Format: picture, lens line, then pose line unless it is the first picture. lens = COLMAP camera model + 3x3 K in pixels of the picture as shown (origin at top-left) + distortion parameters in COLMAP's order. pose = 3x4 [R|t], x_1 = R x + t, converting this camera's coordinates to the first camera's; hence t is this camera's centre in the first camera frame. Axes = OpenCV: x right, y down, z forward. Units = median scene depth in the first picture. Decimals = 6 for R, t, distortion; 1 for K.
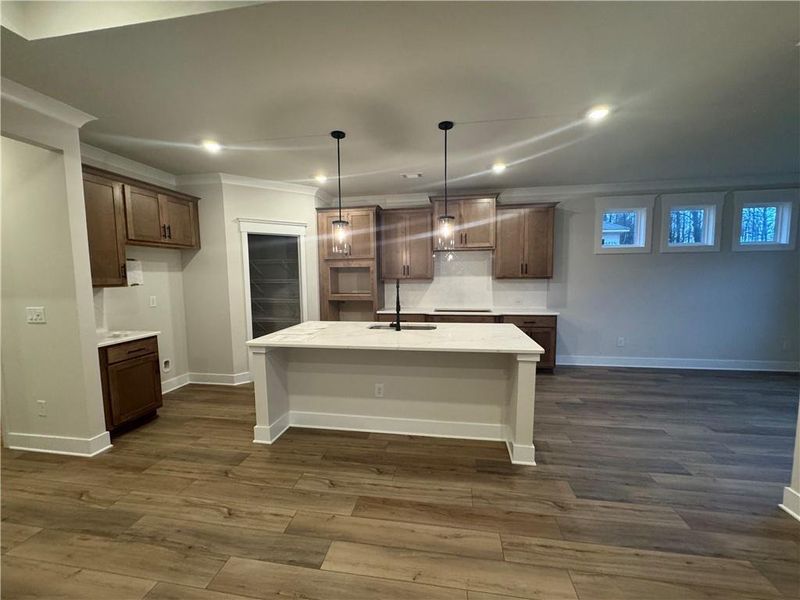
lens RADIAL K [[319.7, 0, 400.0], [0, 319.7, 300.0], [0, 0, 1]] dist [-0.001222, -0.000060]
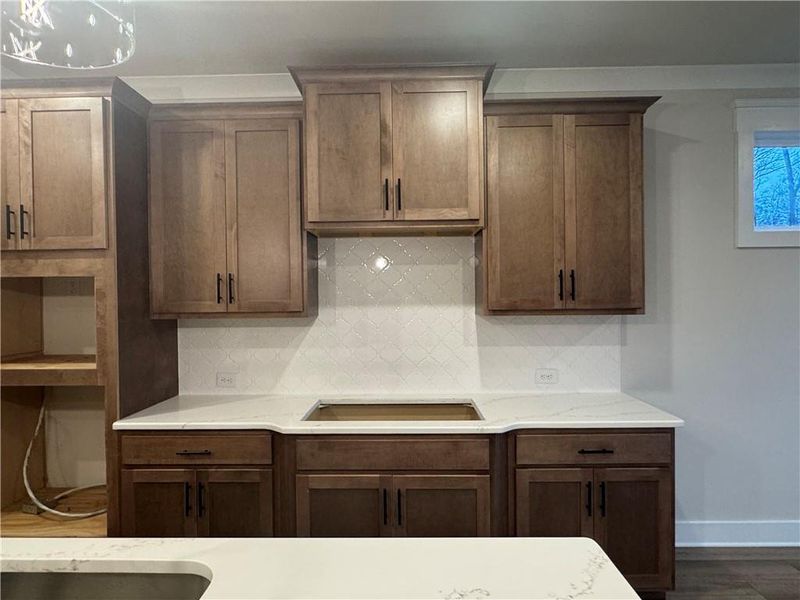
lens RADIAL K [[471.7, 0, 400.0], [0, 471.7, 300.0], [0, 0, 1]] dist [-0.000809, -0.000836]
pose [[0.990443, 0.001295, 0.137919, 0.138237], [0.009924, 0.996695, -0.080631, -0.041837], [-0.137567, 0.081229, 0.987156, 0.518041]]
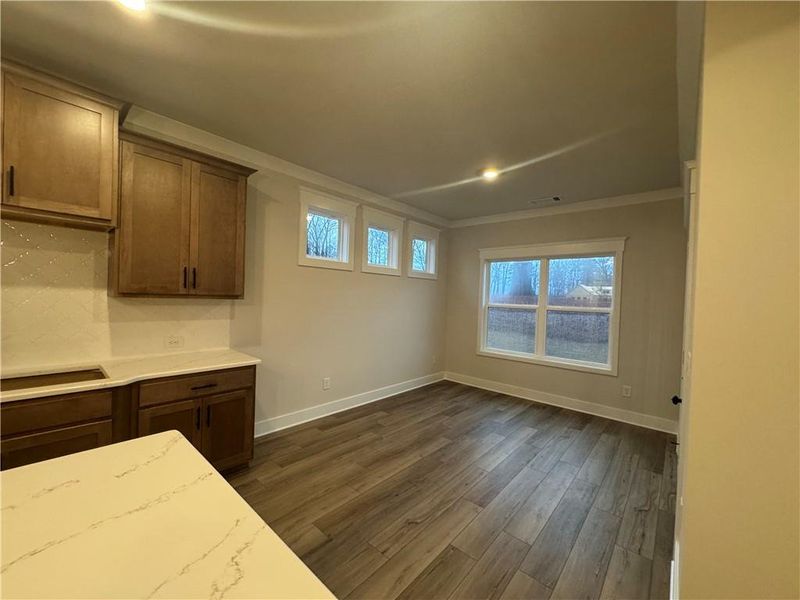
lens RADIAL K [[319.7, 0, 400.0], [0, 319.7, 300.0], [0, 0, 1]] dist [-0.001222, -0.000060]
pose [[0.537482, 0.020732, 0.843020, 0.140738], [0.028834, 0.998661, -0.042943, -0.031292], [-0.842782, 0.047388, 0.536165, 0.446848]]
